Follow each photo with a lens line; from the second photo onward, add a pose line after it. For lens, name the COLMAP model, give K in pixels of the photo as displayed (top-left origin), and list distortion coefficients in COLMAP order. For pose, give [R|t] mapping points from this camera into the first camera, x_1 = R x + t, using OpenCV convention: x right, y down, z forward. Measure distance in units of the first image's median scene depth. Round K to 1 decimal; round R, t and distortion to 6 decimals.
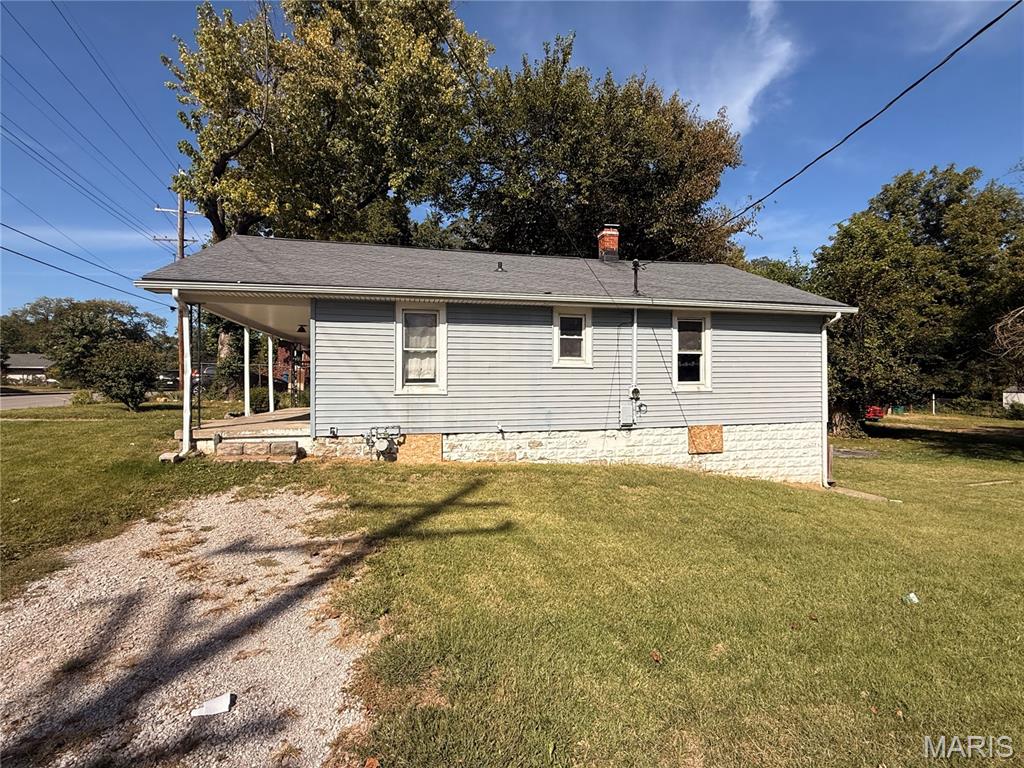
lens RADIAL K [[479.7, 0, 506.5], [0, 479.7, 387.1], [0, 0, 1]] dist [-0.000256, 0.000563]
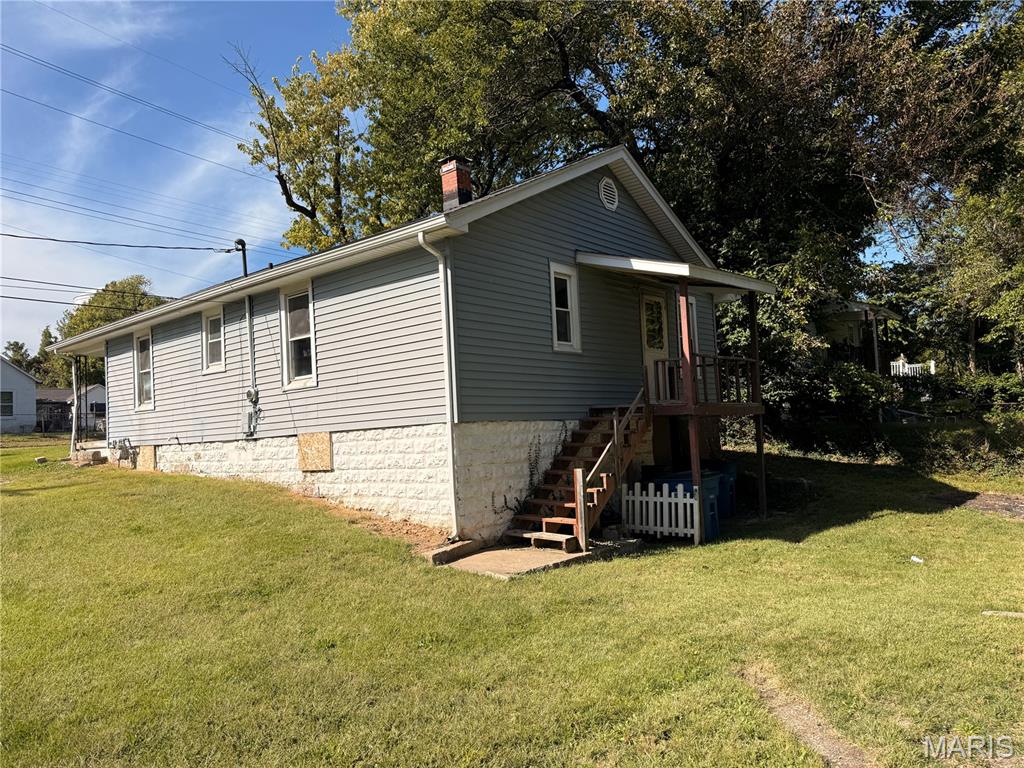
lens RADIAL K [[731.5, 0, 511.4], [0, 731.5, 387.3], [0, 0, 1]] dist [0.066594, -0.085926]
pose [[0.597938, -0.077421, -0.797795, 1.516404], [0.048524, 0.996995, -0.060384, 0.094157], [0.800072, -0.002606, 0.599898, 0.576265]]
